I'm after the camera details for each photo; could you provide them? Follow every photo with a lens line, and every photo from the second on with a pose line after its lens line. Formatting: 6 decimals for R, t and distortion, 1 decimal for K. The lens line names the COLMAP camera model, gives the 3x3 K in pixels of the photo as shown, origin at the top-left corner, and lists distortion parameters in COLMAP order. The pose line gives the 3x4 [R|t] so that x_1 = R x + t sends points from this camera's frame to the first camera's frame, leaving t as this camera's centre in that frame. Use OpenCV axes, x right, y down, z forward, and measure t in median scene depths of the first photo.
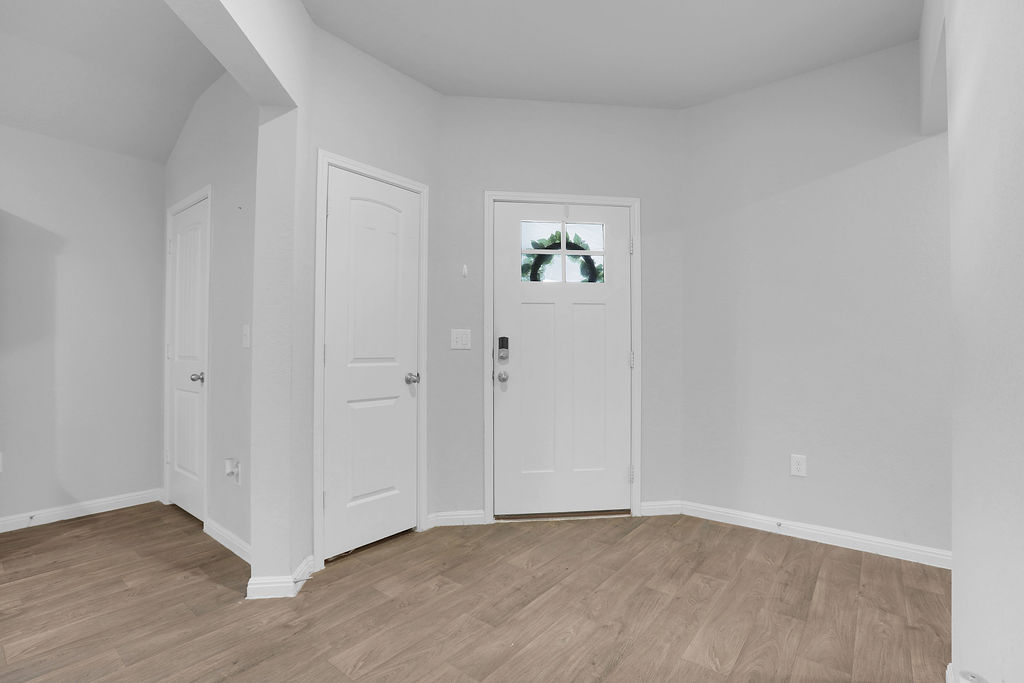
lens RADIAL K [[477.1, 0, 512.0], [0, 477.1, 341.5], [0, 0, 1]] dist [-0.001287, -0.000069]
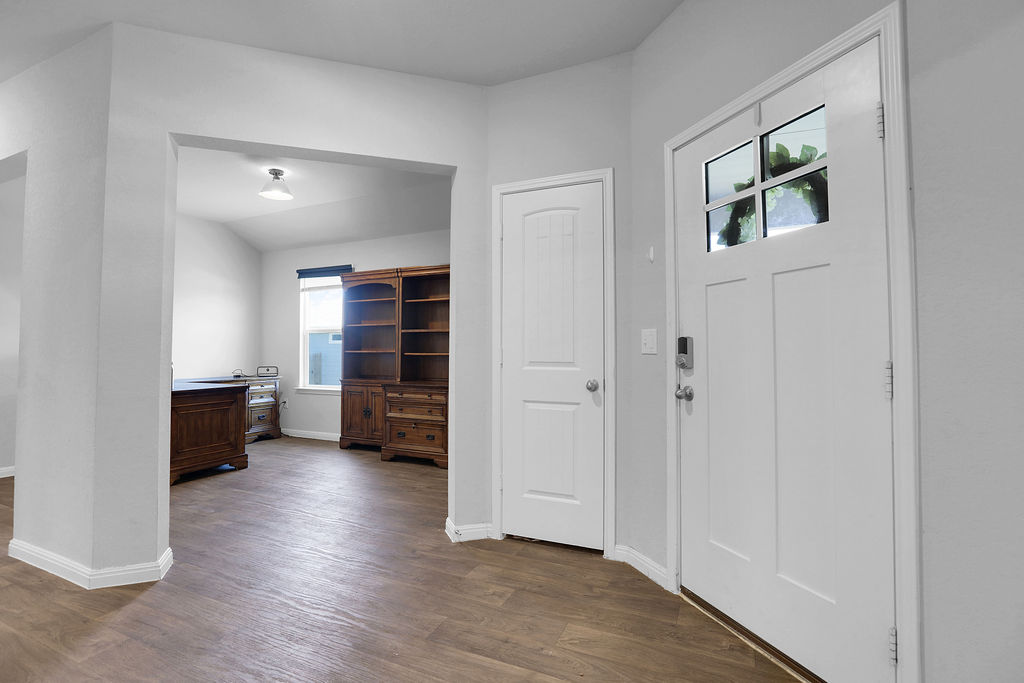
lens RADIAL K [[477.1, 0, 512.0], [0, 477.1, 341.5], [0, 0, 1]] dist [-0.001287, -0.000069]
pose [[0.260875, -0.020663, -0.965151, 0.627083], [0.013918, 0.999748, -0.017641, 0.006383], [0.965272, -0.008831, 0.261097, 0.597788]]
